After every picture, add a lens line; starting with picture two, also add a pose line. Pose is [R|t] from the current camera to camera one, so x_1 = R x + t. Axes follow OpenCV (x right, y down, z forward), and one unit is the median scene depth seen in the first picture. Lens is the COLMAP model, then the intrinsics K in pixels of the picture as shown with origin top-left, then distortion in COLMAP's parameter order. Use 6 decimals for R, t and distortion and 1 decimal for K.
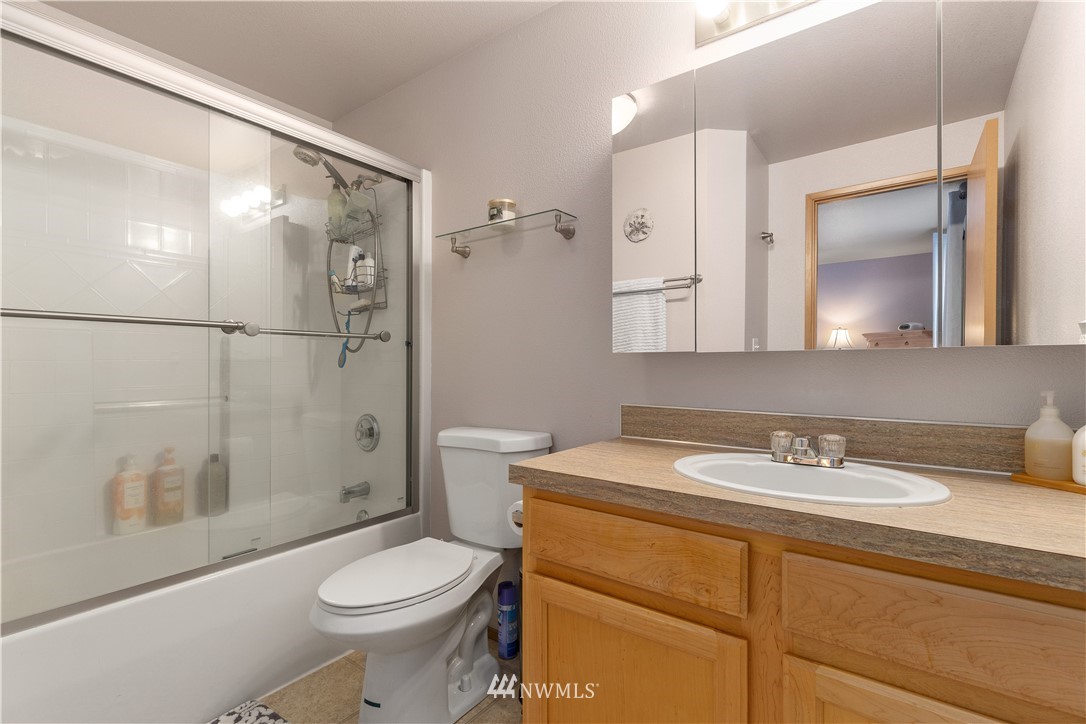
lens RADIAL K [[481.5, 0, 545.2], [0, 481.5, 358.0], [0, 0, 1]] dist [0.000081, -0.000035]
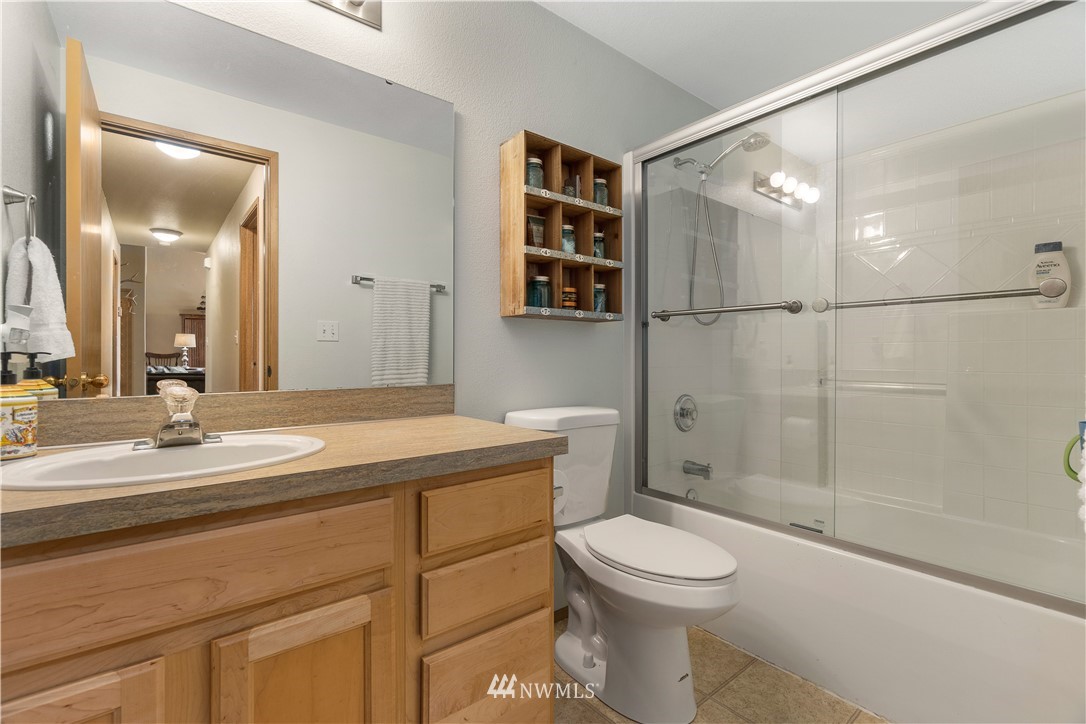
lens RADIAL K [[481.5, 0, 545.2], [0, 481.5, 358.0], [0, 0, 1]] dist [0.000081, -0.000035]
pose [[-0.254394, 0.005706, -0.967084, 0.621759], [0.018143, 0.999835, 0.001127, 0.041695], [0.966930, -0.017259, -0.254456, 0.911711]]
